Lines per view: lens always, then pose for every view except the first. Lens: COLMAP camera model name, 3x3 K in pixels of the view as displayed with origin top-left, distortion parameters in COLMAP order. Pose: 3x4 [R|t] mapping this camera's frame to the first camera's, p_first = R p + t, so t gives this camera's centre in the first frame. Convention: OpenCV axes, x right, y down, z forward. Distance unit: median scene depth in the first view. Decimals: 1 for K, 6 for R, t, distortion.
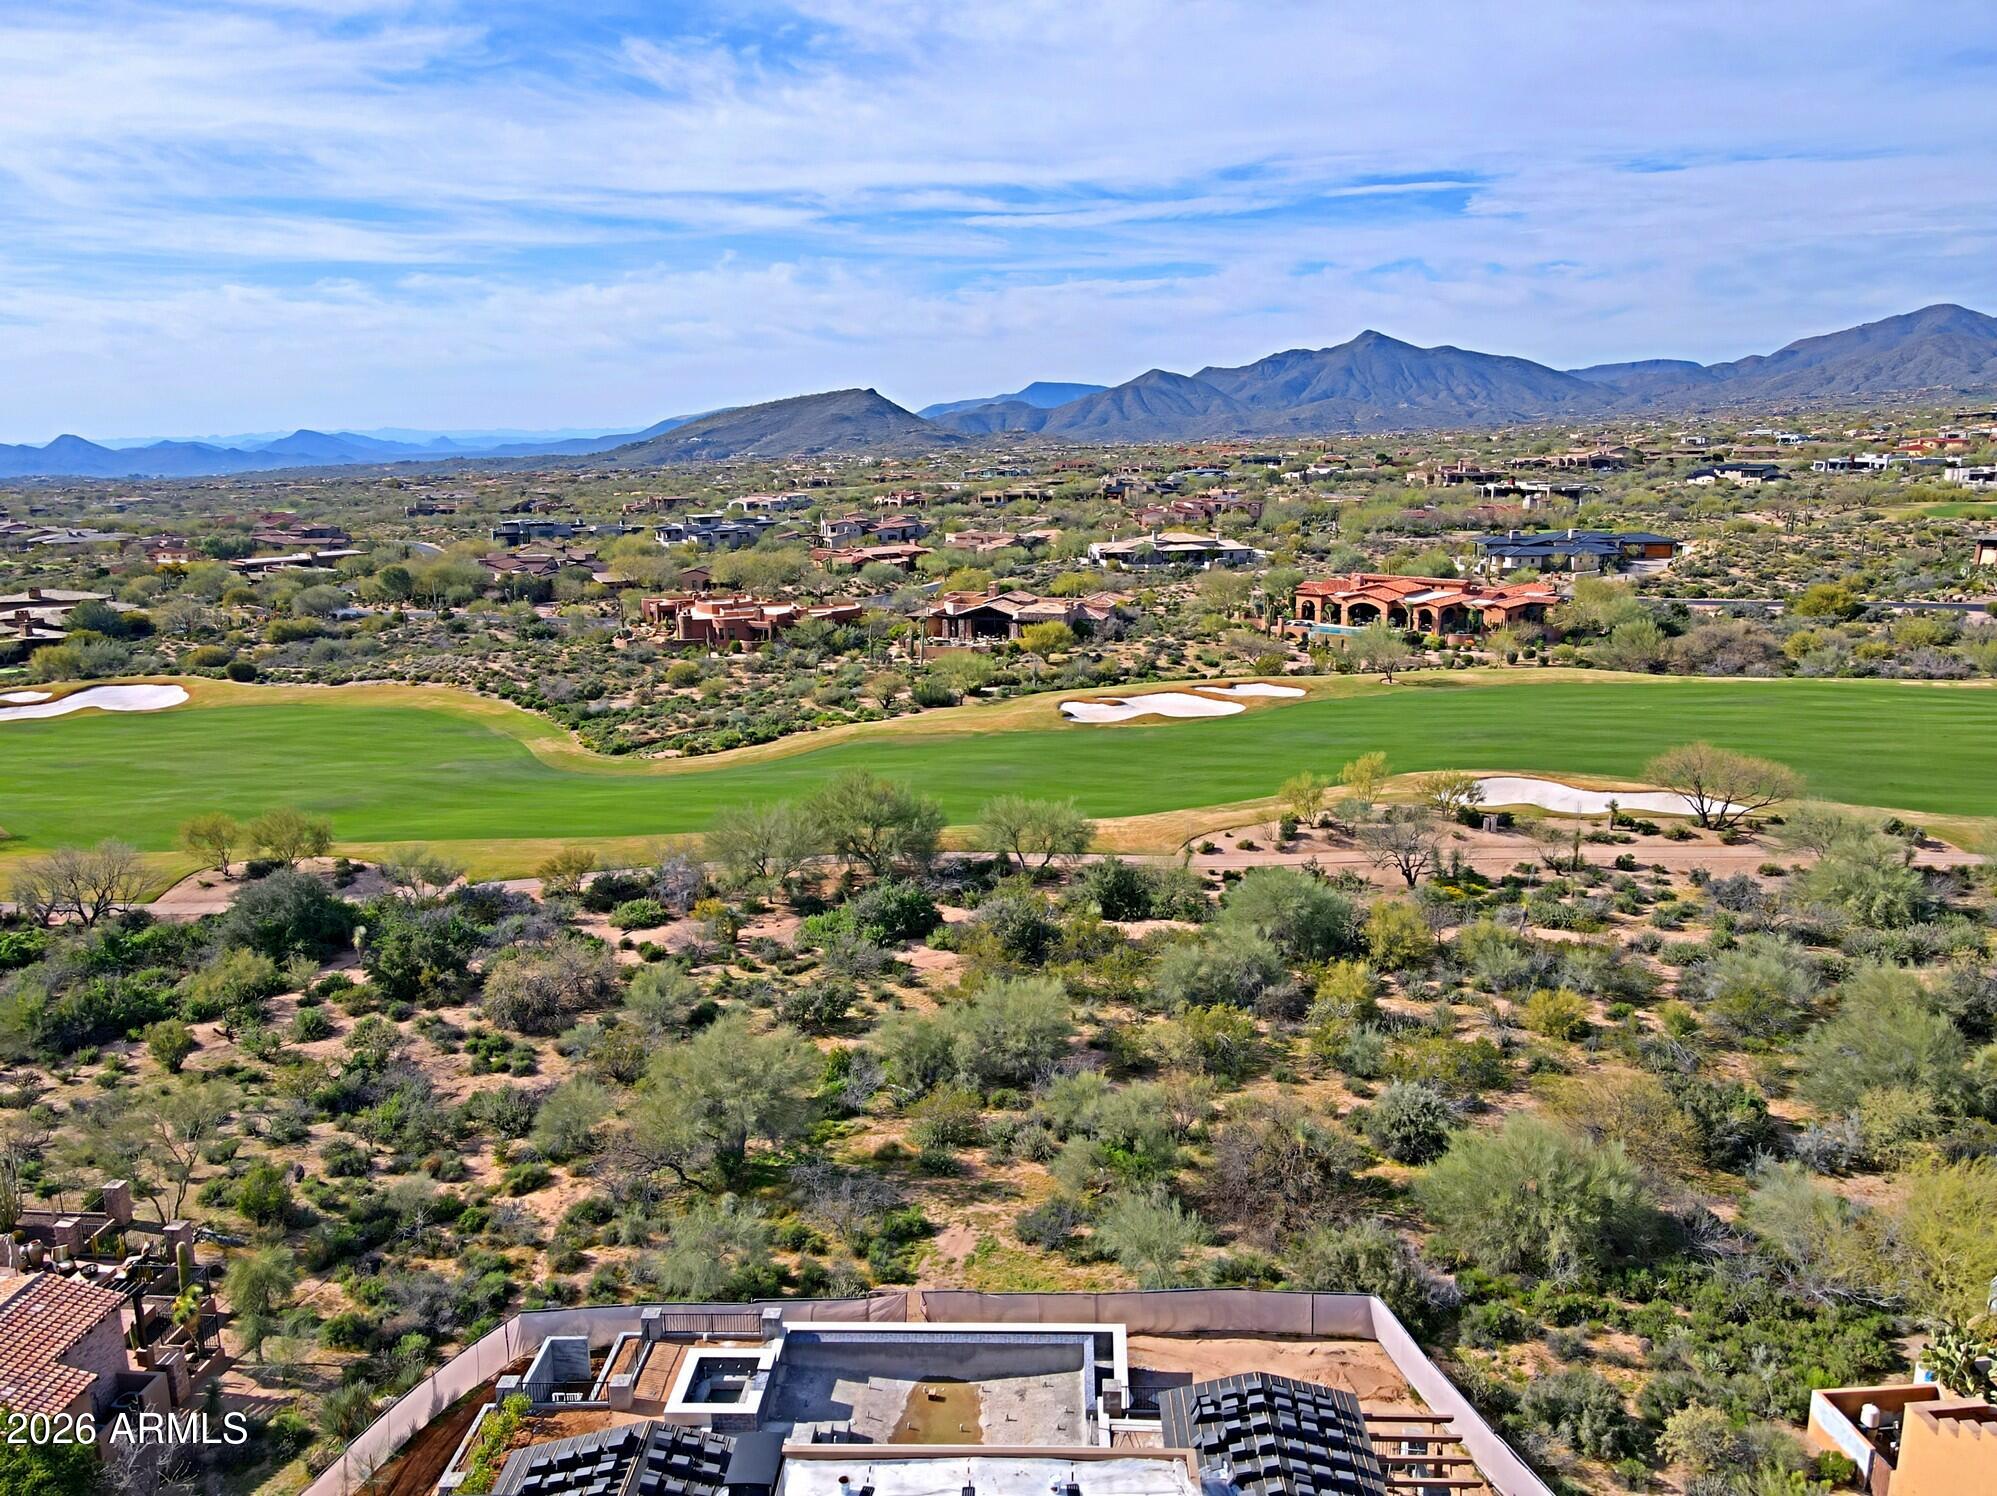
lens RADIAL K [[1464.6, 0, 1005.7], [0, 1464.6, 747.9], [0, 0, 1]] dist [0.006330, 0.022953]
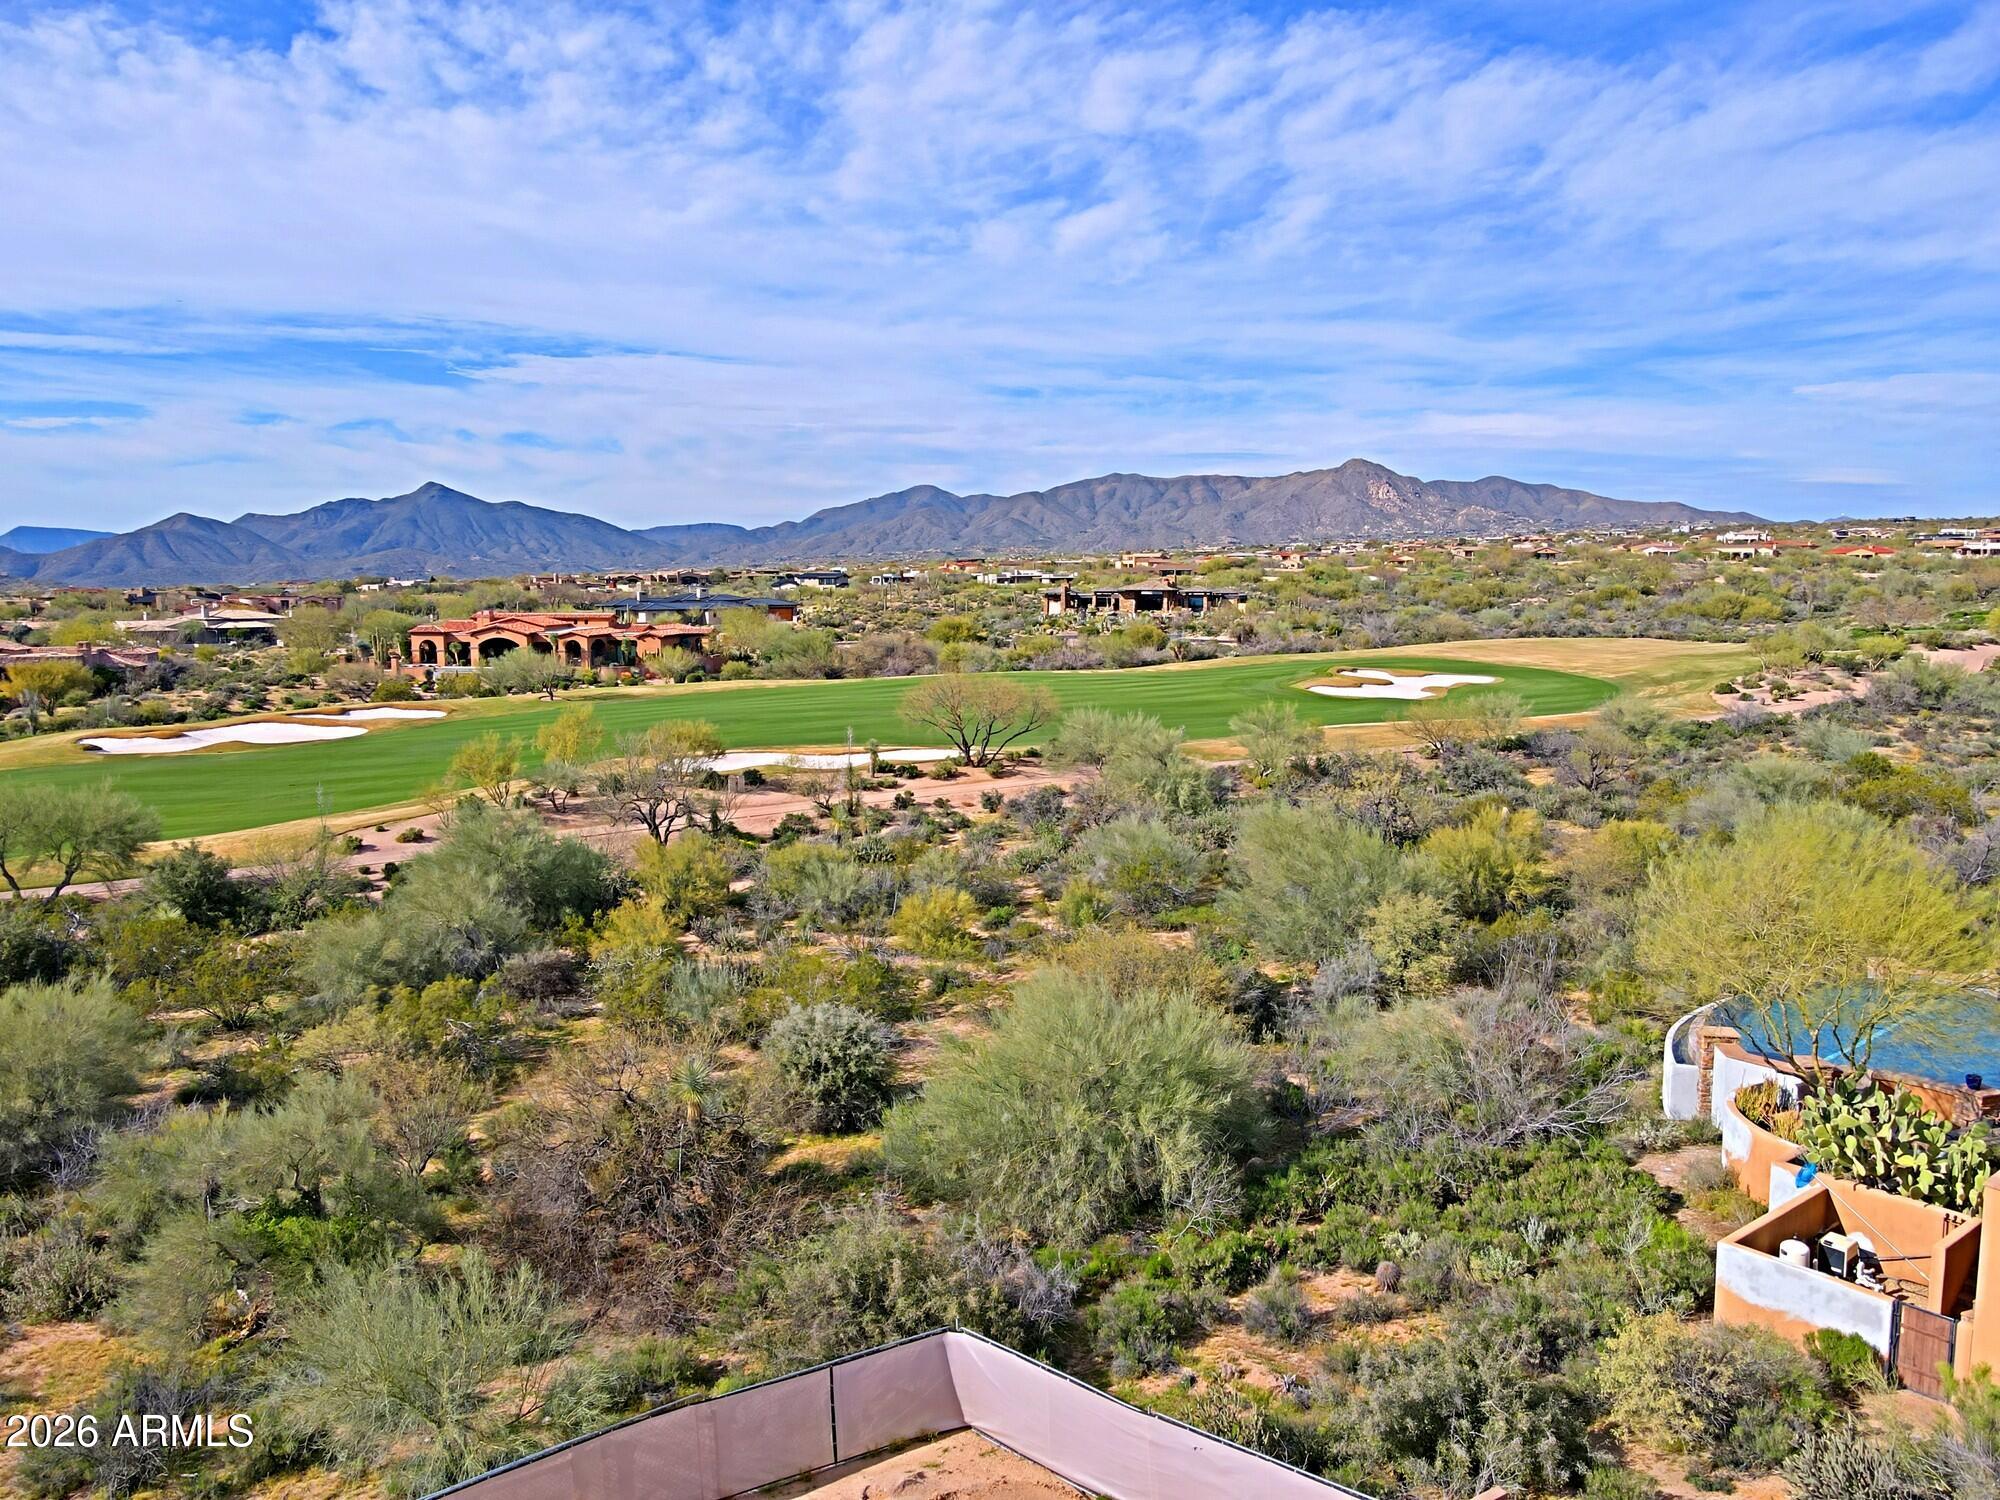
lens RADIAL K [[1466.8, 0, 1006.5], [0, 1466.8, 732.9], [0, 0, 1]] dist [0.006330, 0.022953]
pose [[0.822724, -0.051352, 0.566117, 0.006283], [0.115843, 0.990158, -0.078536, 0.115878], [-0.556512, 0.130193, 0.820575, 0.301231]]
